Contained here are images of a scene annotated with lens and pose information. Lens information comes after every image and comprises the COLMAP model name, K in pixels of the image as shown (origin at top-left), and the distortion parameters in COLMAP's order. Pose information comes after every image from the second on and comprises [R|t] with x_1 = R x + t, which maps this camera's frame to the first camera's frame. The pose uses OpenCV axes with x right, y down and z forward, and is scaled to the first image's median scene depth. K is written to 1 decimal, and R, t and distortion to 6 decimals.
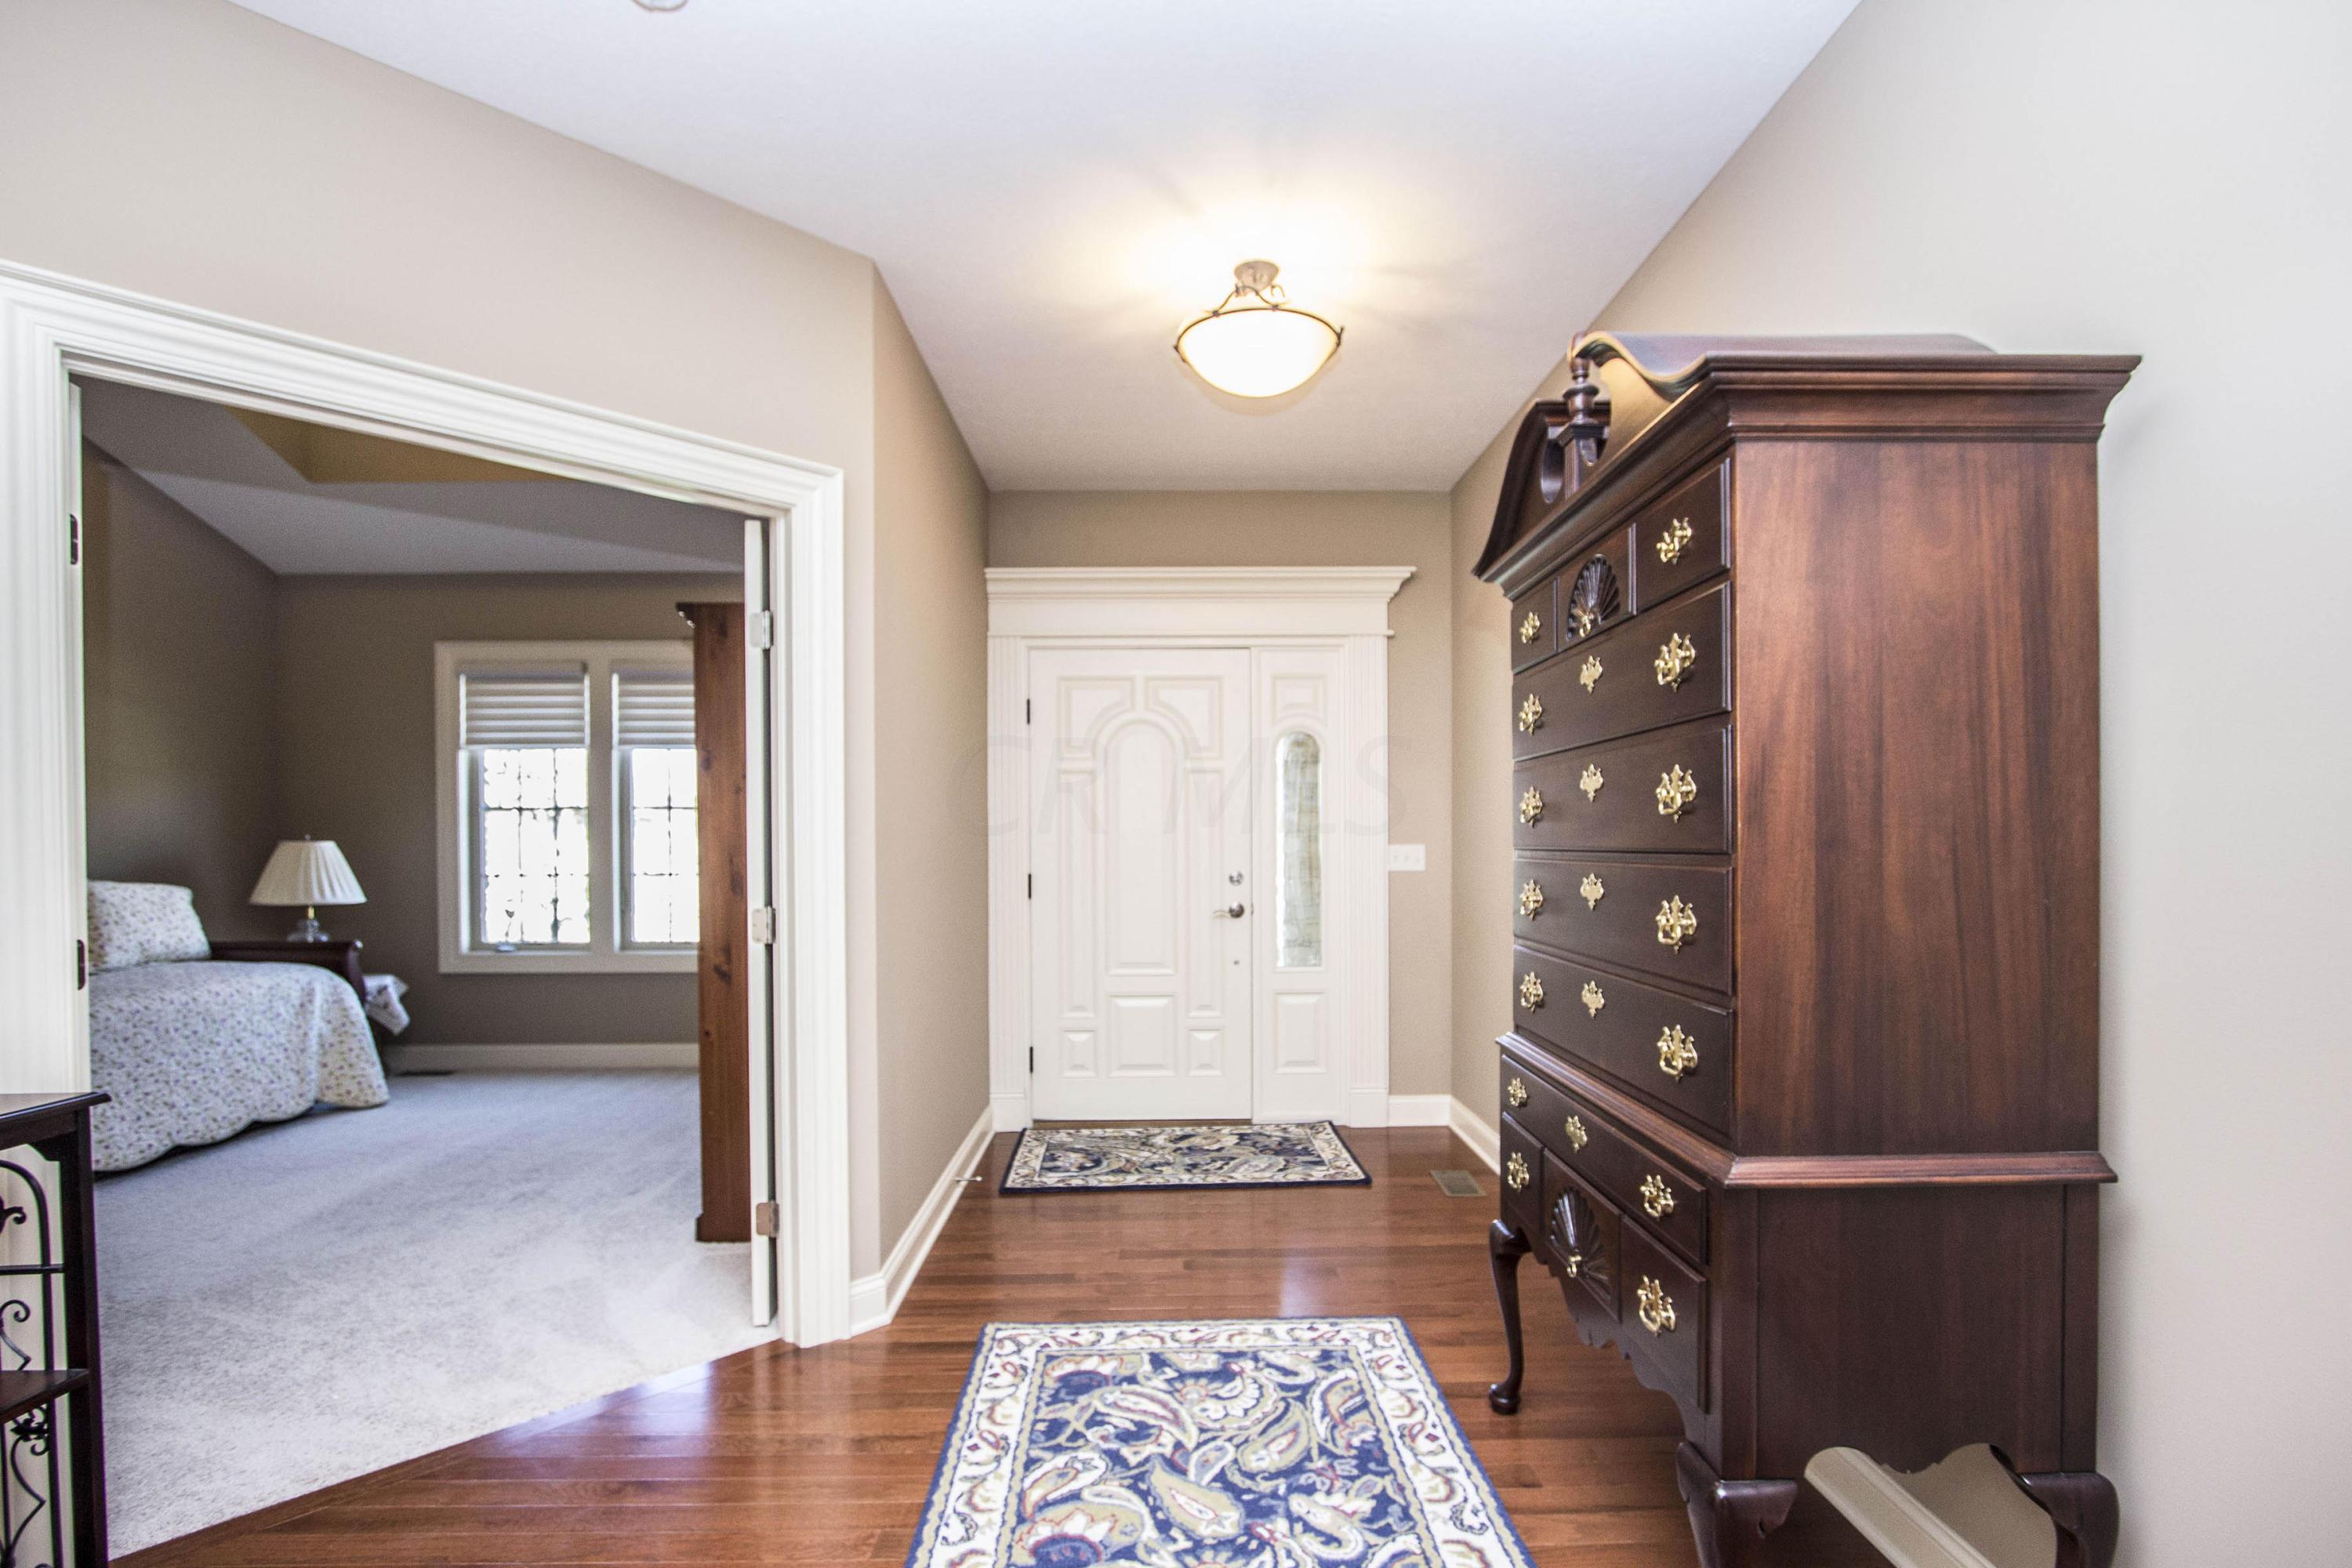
lens RADIAL K [[1122.8, 0, 1212.4], [0, 1122.8, 825.7], [0, 0, 1]] dist [-0.004455, -0.000095]
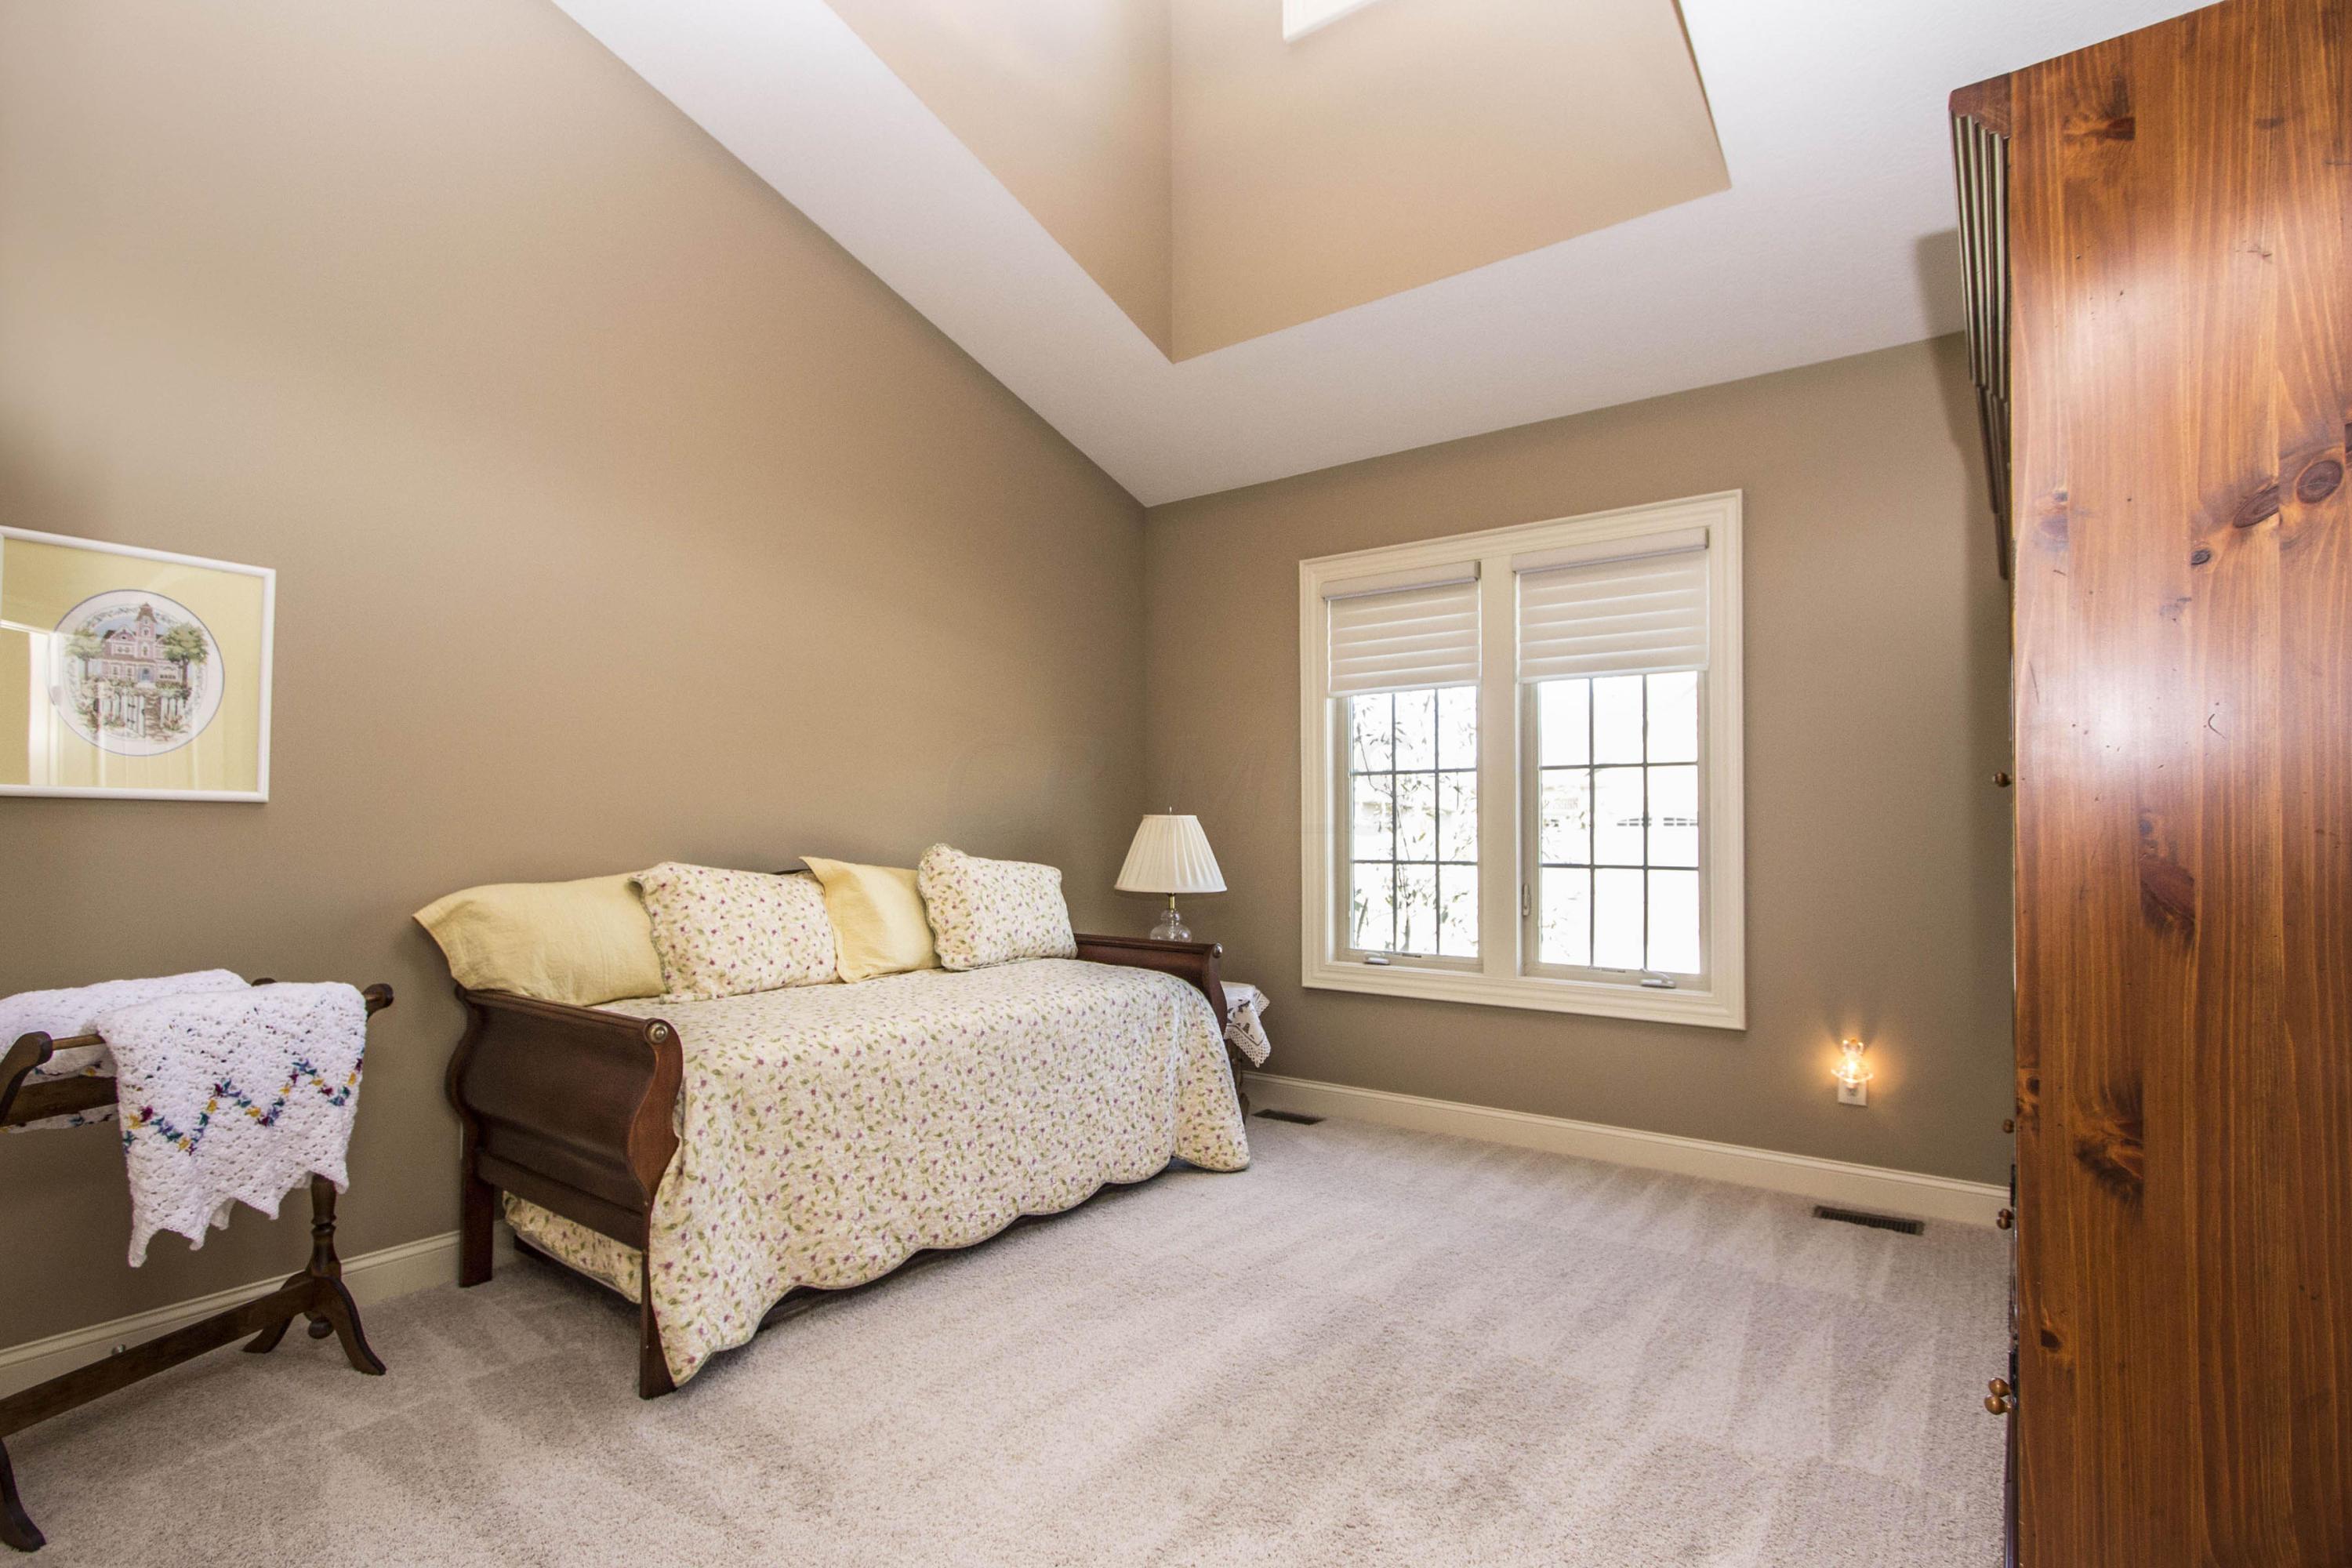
lens RADIAL K [[1122.8, 0, 1212.4], [0, 1122.8, 825.7], [0, 0, 1]] dist [-0.004455, -0.000095]
pose [[0.790075, 0.008539, -0.612950, -0.305951], [-0.002631, 0.999941, 0.010539, 0.014252], [0.613004, -0.006714, 0.790051, 0.404628]]
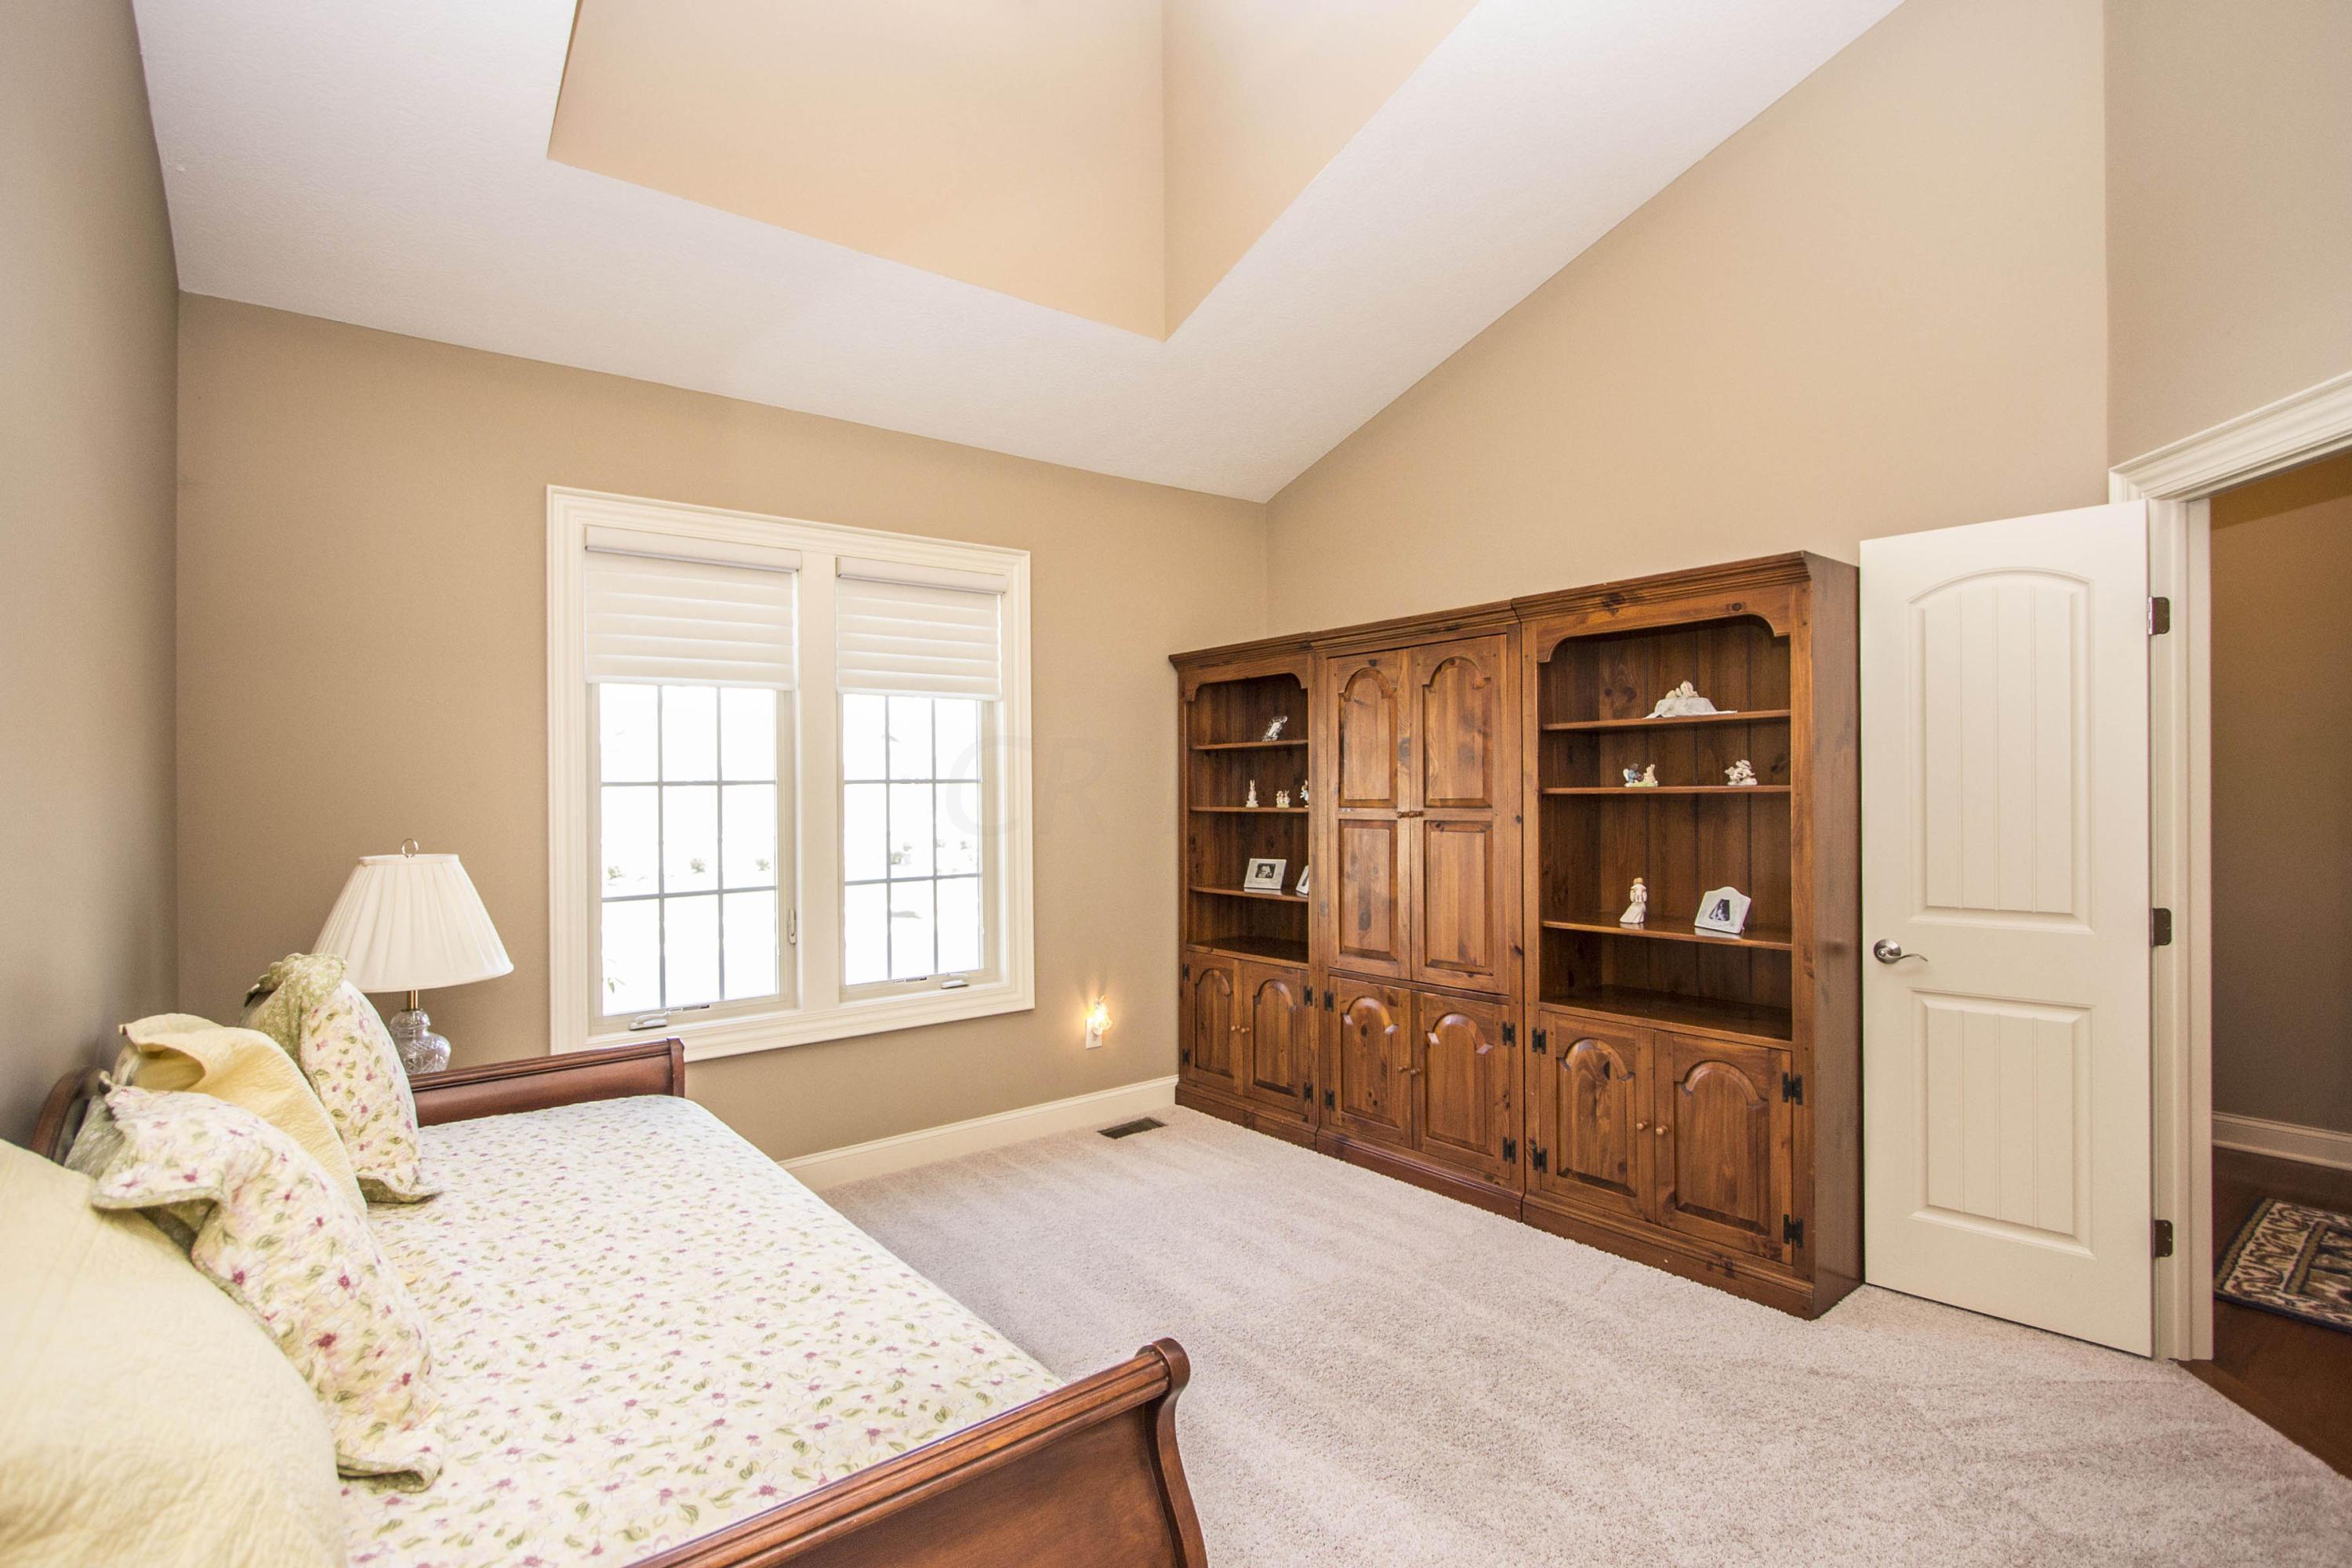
lens RADIAL K [[1114.6, 0, 1215.7], [0, 1114.6, 775.6], [0, 0, 1]] dist [-0.019765, -0.000511]
pose [[0.787058, 0.006314, 0.616847, -0.899145], [-0.005285, 0.999980, -0.003493, -0.023239], [-0.616857, -0.000511, 0.787075, 0.428625]]
